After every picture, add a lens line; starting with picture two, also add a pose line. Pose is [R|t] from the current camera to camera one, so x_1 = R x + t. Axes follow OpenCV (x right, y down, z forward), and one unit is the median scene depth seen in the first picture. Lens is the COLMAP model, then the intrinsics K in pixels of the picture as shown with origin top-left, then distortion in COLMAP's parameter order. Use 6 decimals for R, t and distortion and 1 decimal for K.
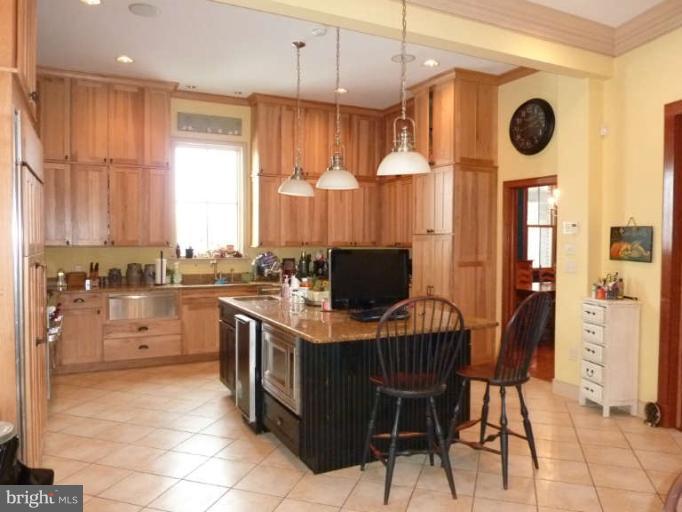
lens RADIAL K [[521.9, 0, 340.9], [0, 521.9, 251.9], [0, 0, 1]] dist [-0.025227, -0.002472]
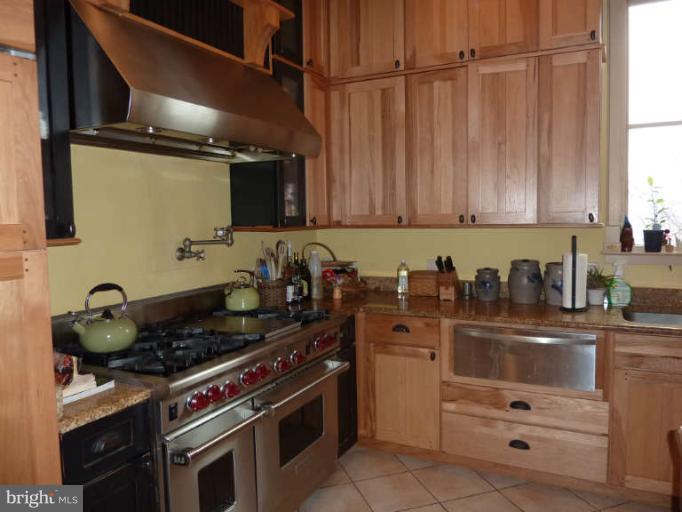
lens RADIAL K [[521.9, 0, 342.0], [0, 521.9, 256.5], [0, 0, 1]] dist [-0.025227, -0.002472]
pose [[0.606466, 0.045465, -0.793808, -0.108422], [0.003747, 0.998189, 0.060033, -0.011035], [0.795100, -0.039382, 0.605198, 0.556663]]
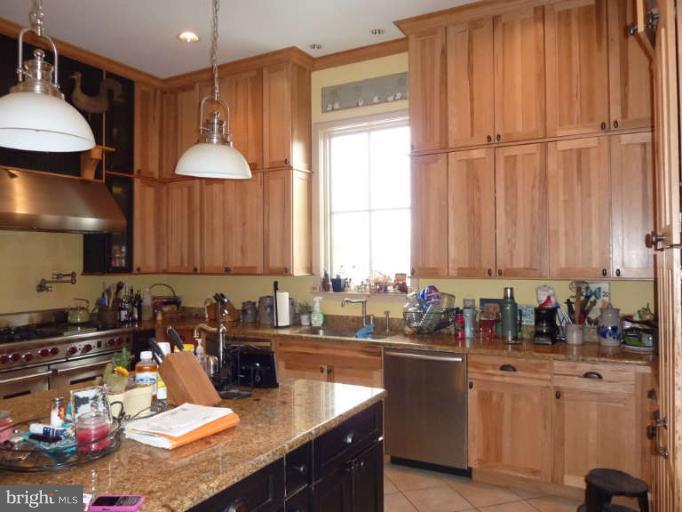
lens RADIAL K [[521.9, 0, 347.1], [0, 521.9, 253.3], [0, 0, 1]] dist [-0.025227, -0.002472]
pose [[0.576646, -0.018574, -0.816783, 0.303816], [-0.009601, 0.999518, -0.029507, -0.019586], [0.816937, 0.024857, 0.576190, 0.641660]]
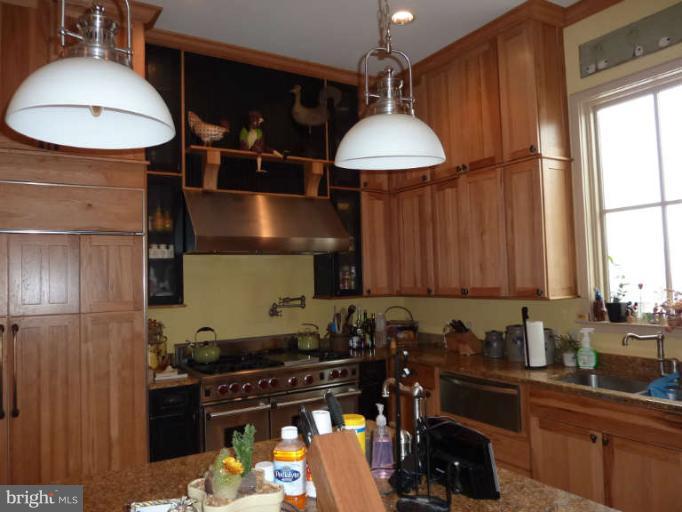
lens RADIAL K [[521.9, 0, 341.8], [0, 521.9, 252.2], [0, 0, 1]] dist [-0.025227, -0.002472]
pose [[0.098219, -0.059046, -0.993412, 0.186386], [0.006094, 0.998255, -0.058731, -0.027632], [0.995146, -0.000285, 0.098407, 0.731322]]
